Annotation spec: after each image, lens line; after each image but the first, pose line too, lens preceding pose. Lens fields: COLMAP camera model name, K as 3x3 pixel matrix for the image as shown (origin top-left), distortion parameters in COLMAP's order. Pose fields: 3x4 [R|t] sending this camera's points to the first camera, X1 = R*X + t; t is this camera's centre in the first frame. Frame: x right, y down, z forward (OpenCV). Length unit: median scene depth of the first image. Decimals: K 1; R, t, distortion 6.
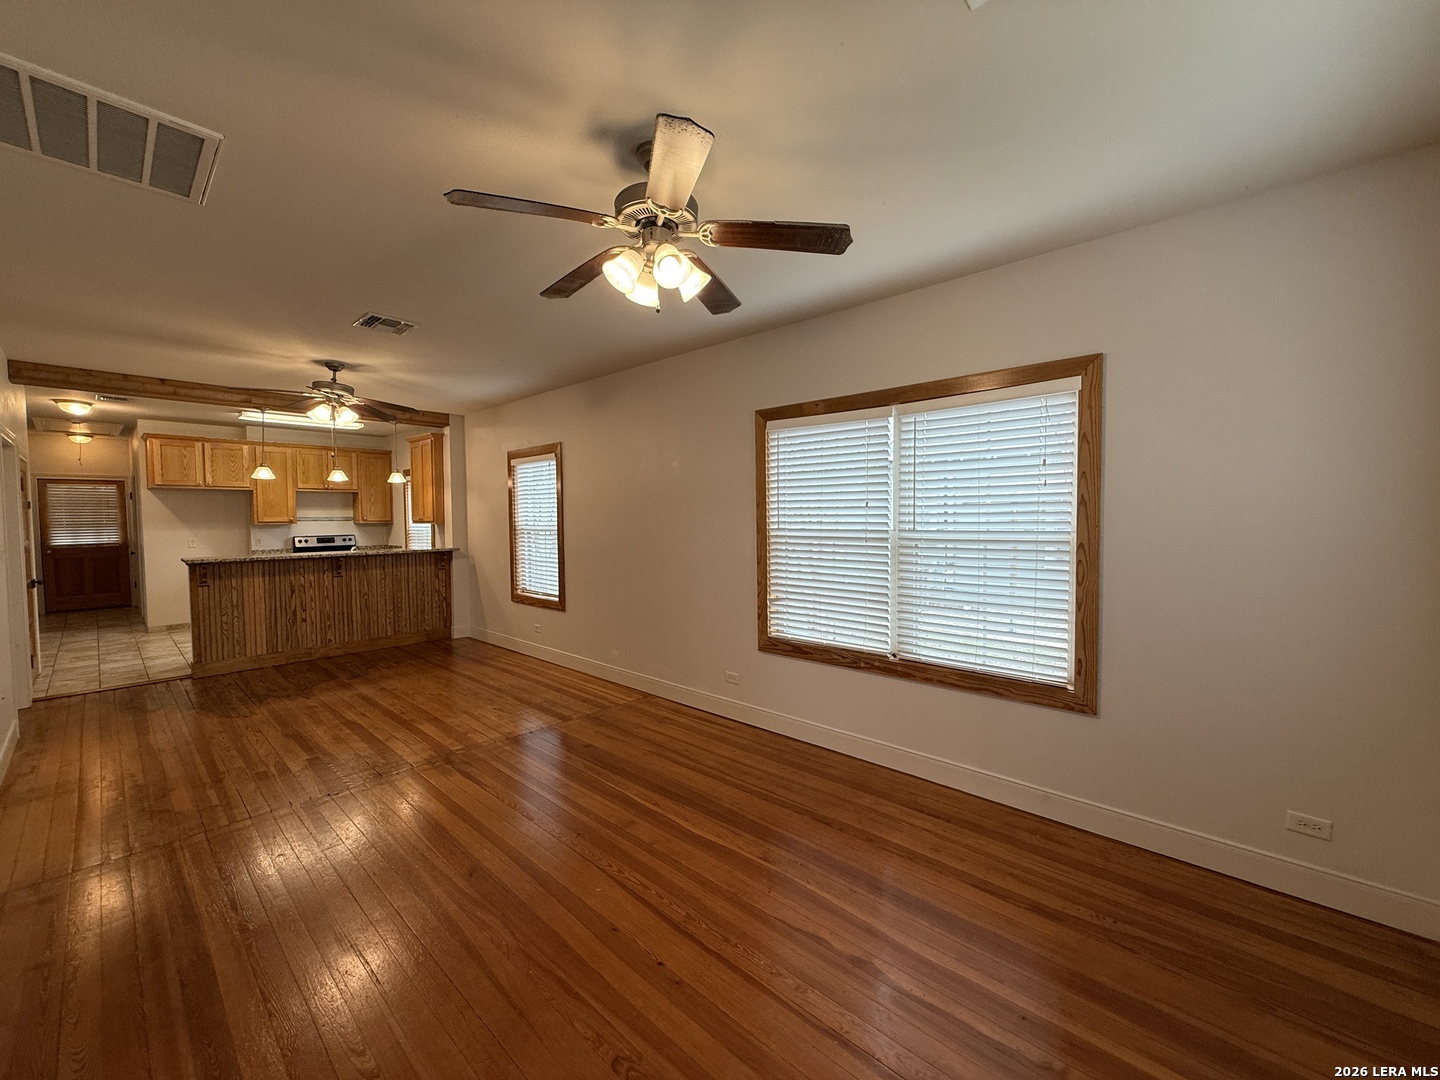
lens RADIAL K [[567.2, 0, 724.7], [0, 567.2, 540.0], [0, 0, 1]] dist [-0.007626, 0.000067]
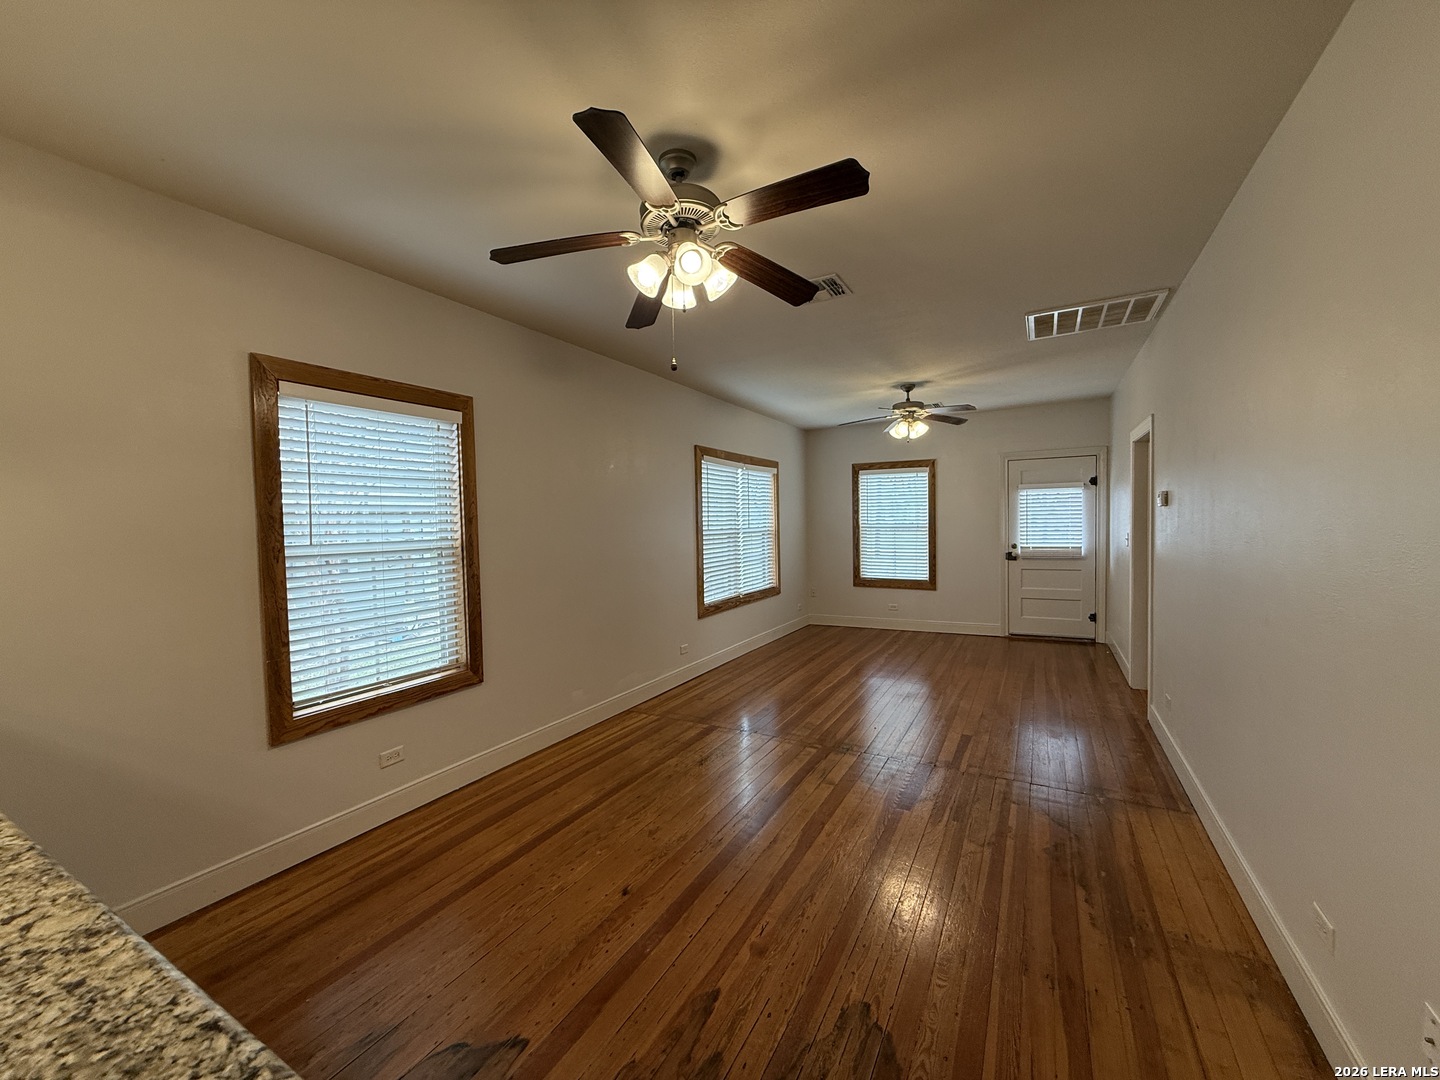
lens RADIAL K [[569.8, 0, 720.3], [0, 569.8, 571.5], [0, 0, 1]] dist [0.045312, -0.000108]
pose [[-0.222672, -0.078367, 0.971739, -1.225538], [0.054036, 0.994239, 0.092564, -0.042462], [-0.973395, 0.073120, -0.217154, 1.187589]]
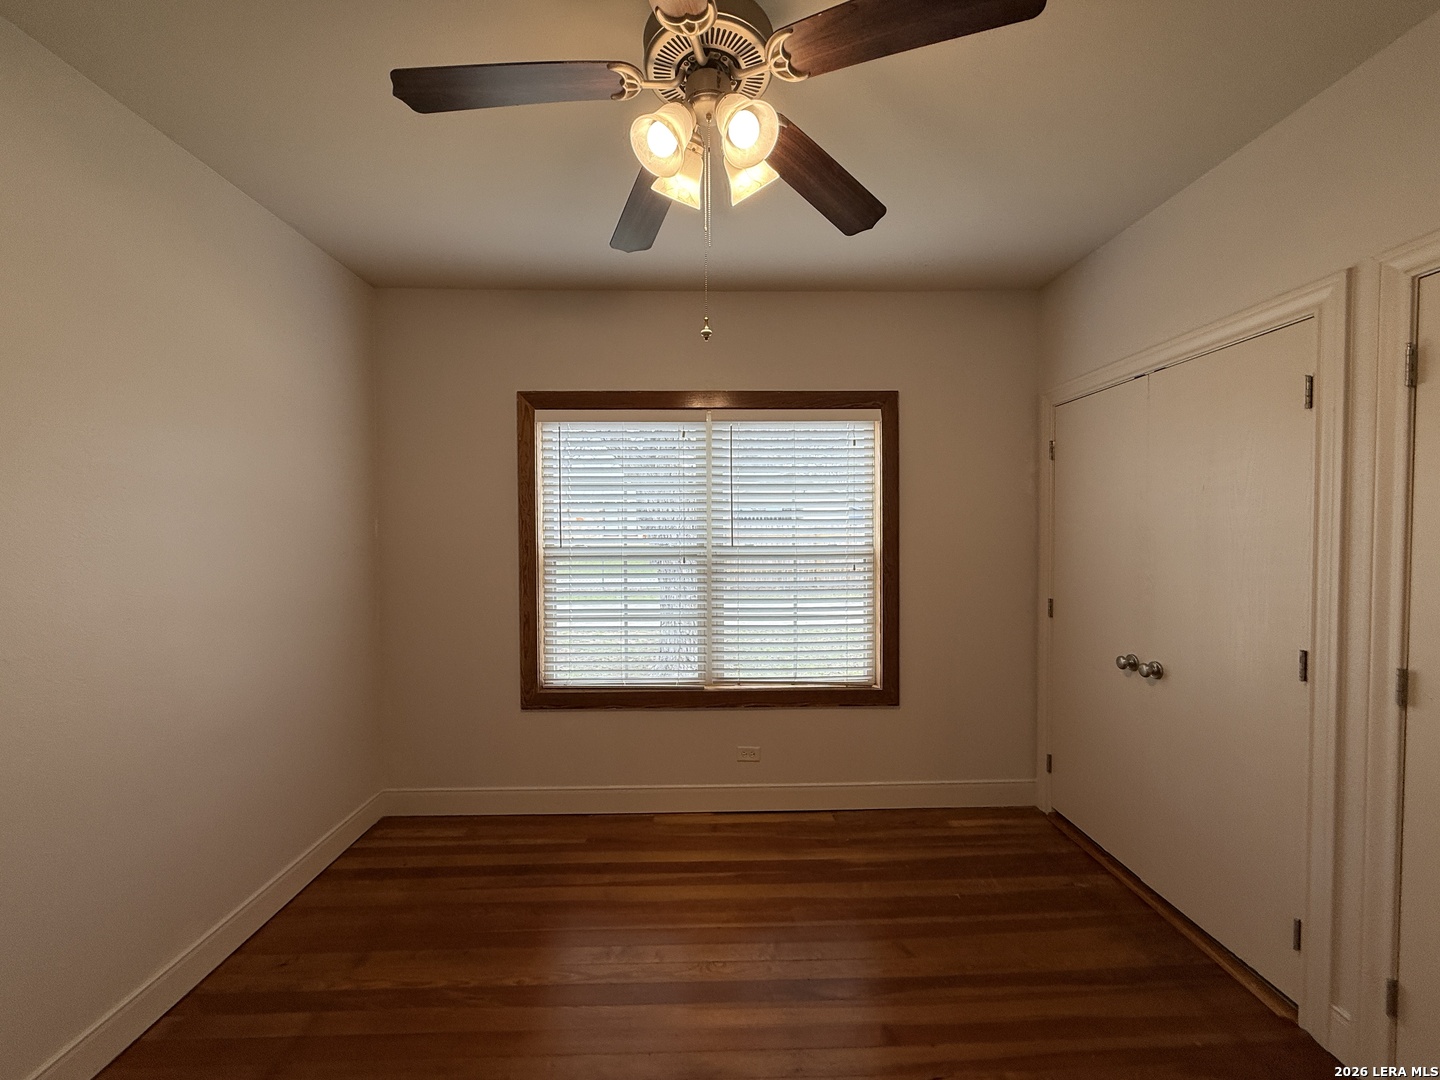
lens RADIAL K [[572.2, 0, 719.7], [0, 572.2, 538.1], [0, 0, 1]] dist [-0.000658, -0.000362]
pose [[0.741658, -0.007246, 0.670739, -0.245268], [0.025559, 0.999521, -0.017464, -0.011397], [-0.670291, 0.030096, 0.741488, 0.239075]]
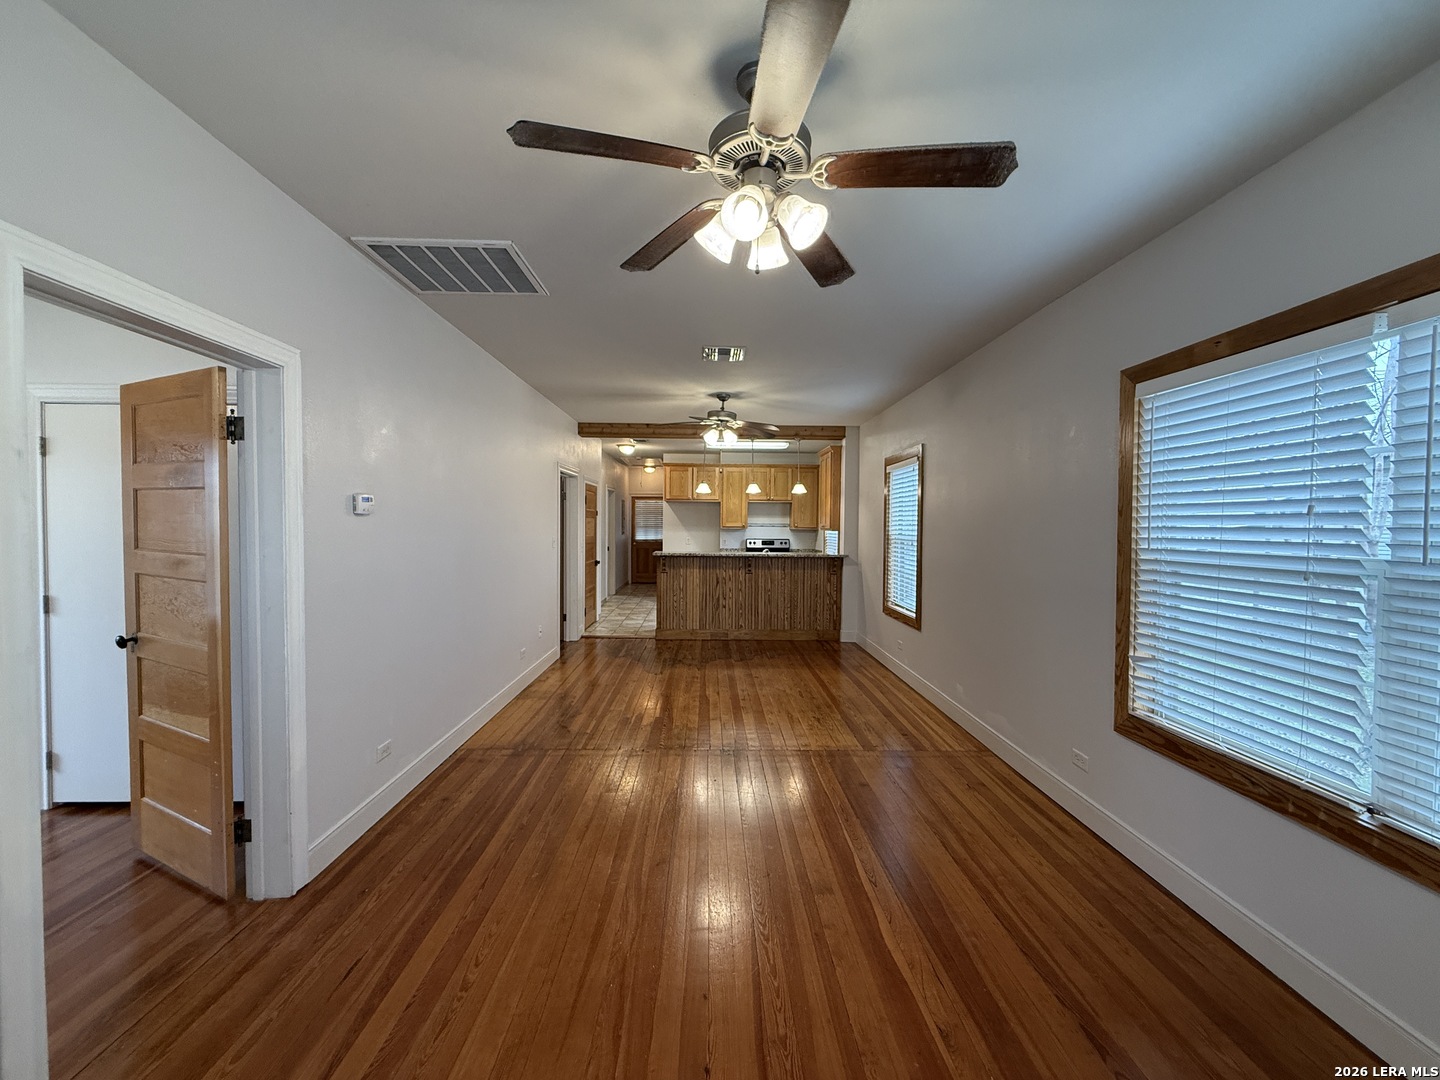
lens RADIAL K [[572.2, 0, 719.7], [0, 572.2, 538.1], [0, 0, 1]] dist [-0.000658, -0.000362]
pose [[0.685811, 0.030863, -0.727125, 0.212798], [-0.045633, 0.998958, -0.000639, -0.008513], [0.726347, 0.033619, 0.686505, 0.187522]]
